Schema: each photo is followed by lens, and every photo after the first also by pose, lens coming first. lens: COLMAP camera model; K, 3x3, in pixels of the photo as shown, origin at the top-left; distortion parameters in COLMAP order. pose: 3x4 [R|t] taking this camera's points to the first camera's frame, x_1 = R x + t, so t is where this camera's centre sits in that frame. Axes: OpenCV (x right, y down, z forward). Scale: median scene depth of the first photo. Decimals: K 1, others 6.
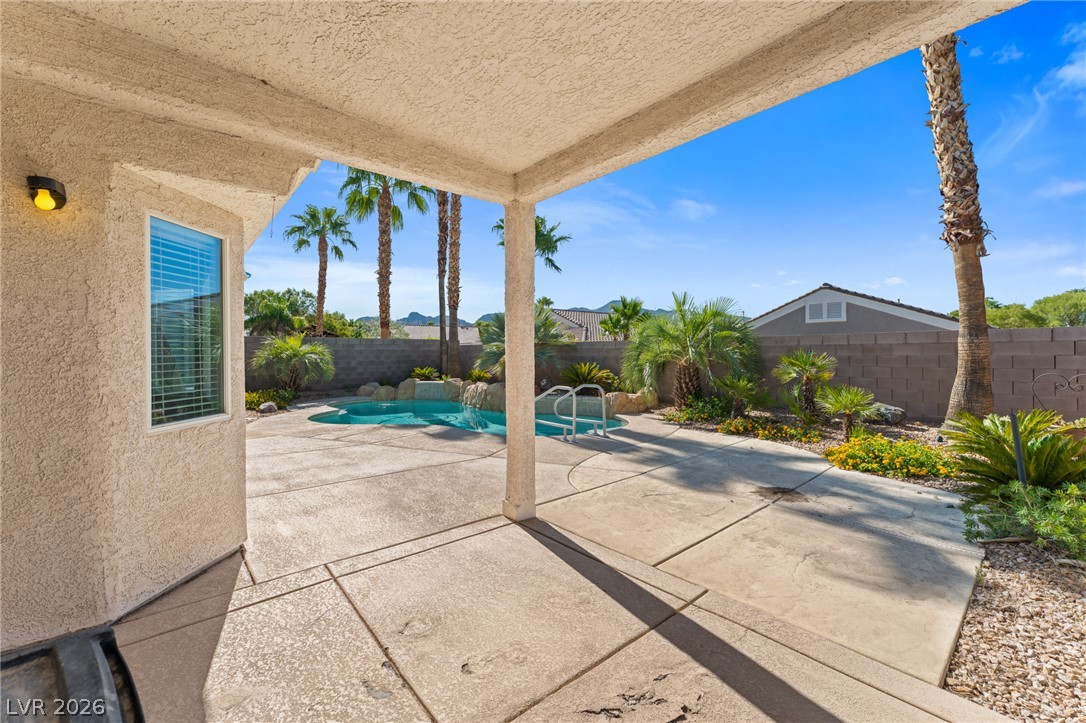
lens RADIAL K [[433.4, 0, 542.7], [0, 433.4, 357.3], [0, 0, 1]] dist [0.000118, -0.000110]
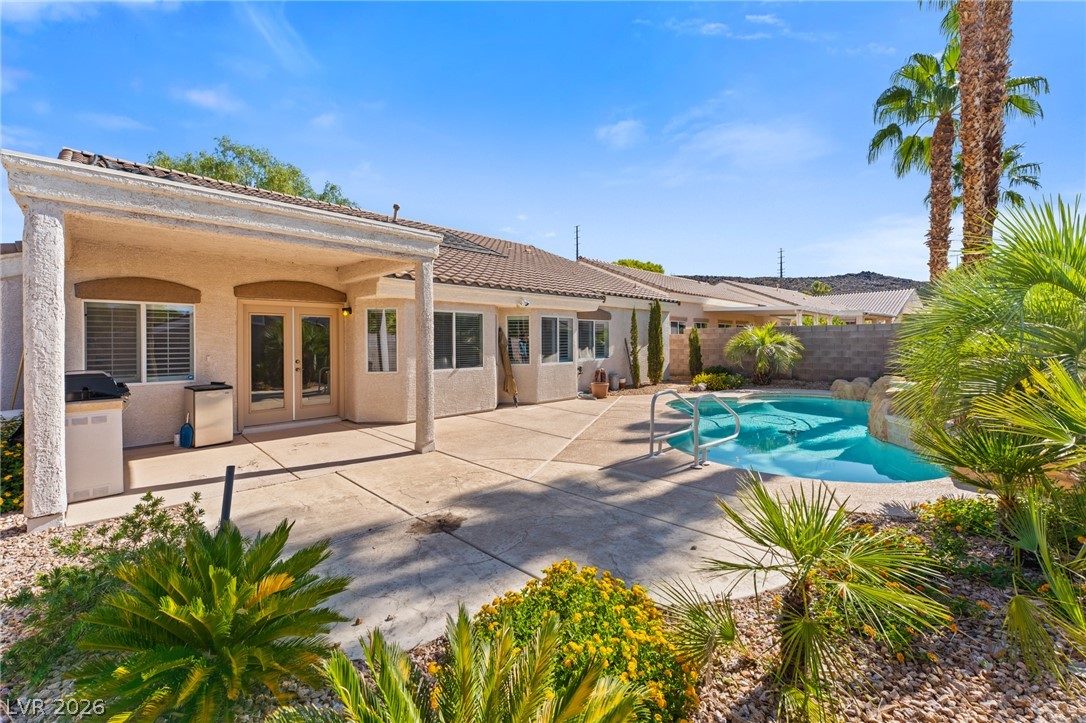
lens RADIAL K [[444.8, 0, 542.6], [0, 444.8, 339.8], [0, 0, 1]] dist [-0.000431, -0.000032]
pose [[0.076691, 0.004415, -0.997045, 0.373385], [-0.002657, 0.999988, 0.004224, -0.014604], [0.997051, 0.002326, 0.076701, 0.294375]]
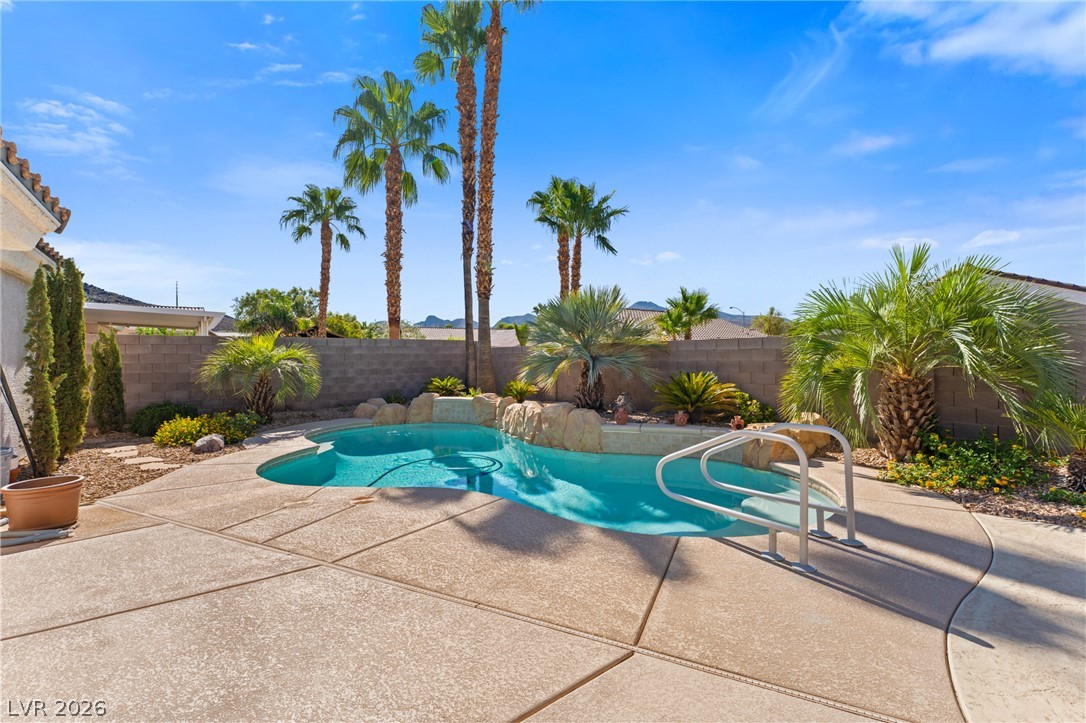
lens RADIAL K [[450.5, 0, 543.0], [0, 450.5, 361.5], [0, 0, 1]] dist [-0.000715, 0.000026]
pose [[0.998946, -0.003908, -0.045744, -0.066590], [0.003872, 0.999992, -0.000857, -0.002554], [0.045747, 0.000679, 0.998953, 0.224267]]
